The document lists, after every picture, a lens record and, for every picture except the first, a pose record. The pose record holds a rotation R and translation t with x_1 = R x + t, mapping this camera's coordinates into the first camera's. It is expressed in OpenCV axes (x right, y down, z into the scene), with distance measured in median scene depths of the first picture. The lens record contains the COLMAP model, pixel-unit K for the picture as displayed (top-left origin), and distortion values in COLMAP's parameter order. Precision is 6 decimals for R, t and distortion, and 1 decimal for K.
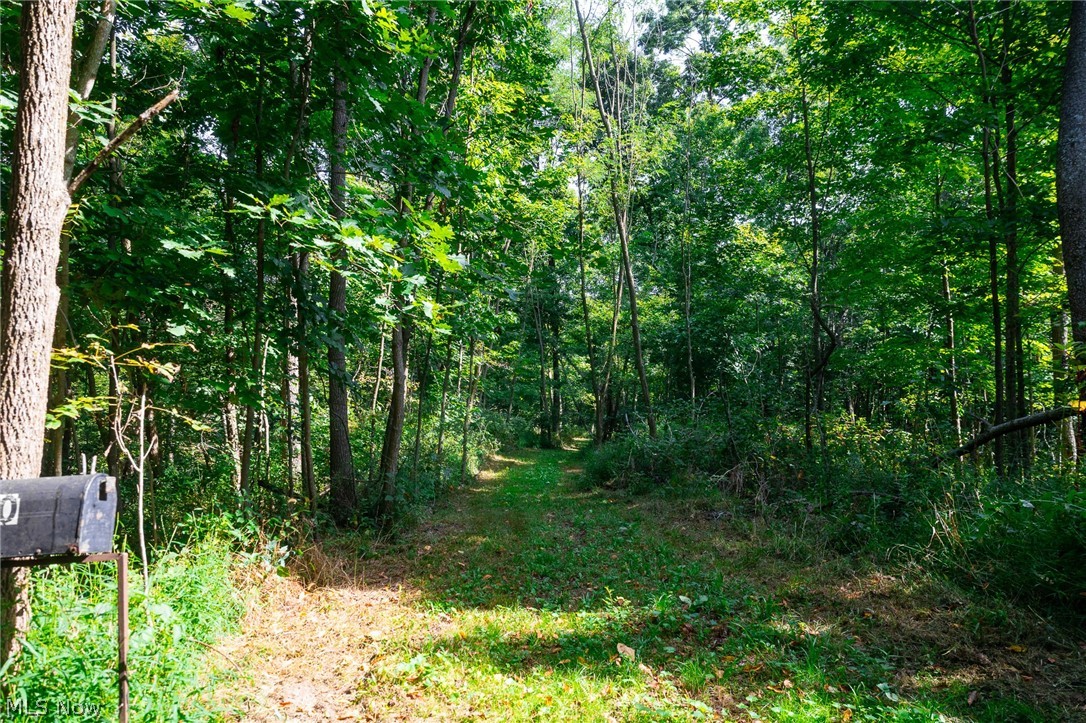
lens RADIAL K [[736.3, 0, 545.0], [0, 736.3, 357.0], [0, 0, 1]] dist [0.000157, -0.000542]
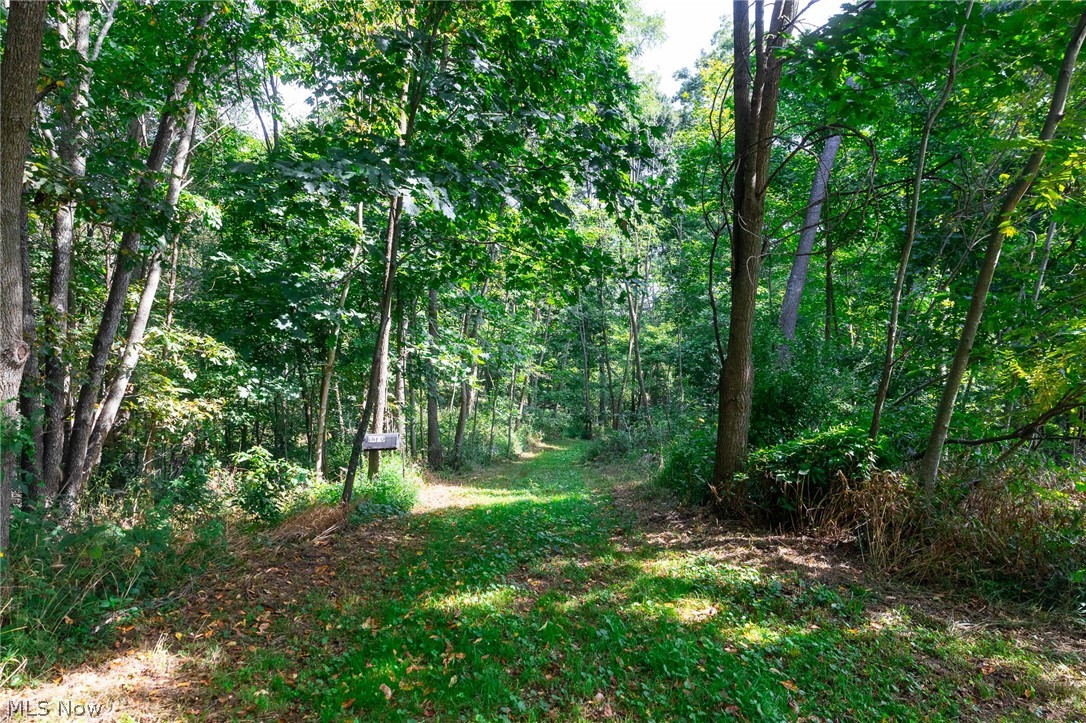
lens RADIAL K [[736.3, 0, 540.8], [0, 736.3, 362.9], [0, 0, 1]] dist [0.000157, -0.000542]
pose [[0.994312, 0.012465, -0.105771, 0.087716], [-0.010684, 0.999792, 0.017394, -0.040691], [0.105966, -0.016165, 0.994238, -0.384895]]
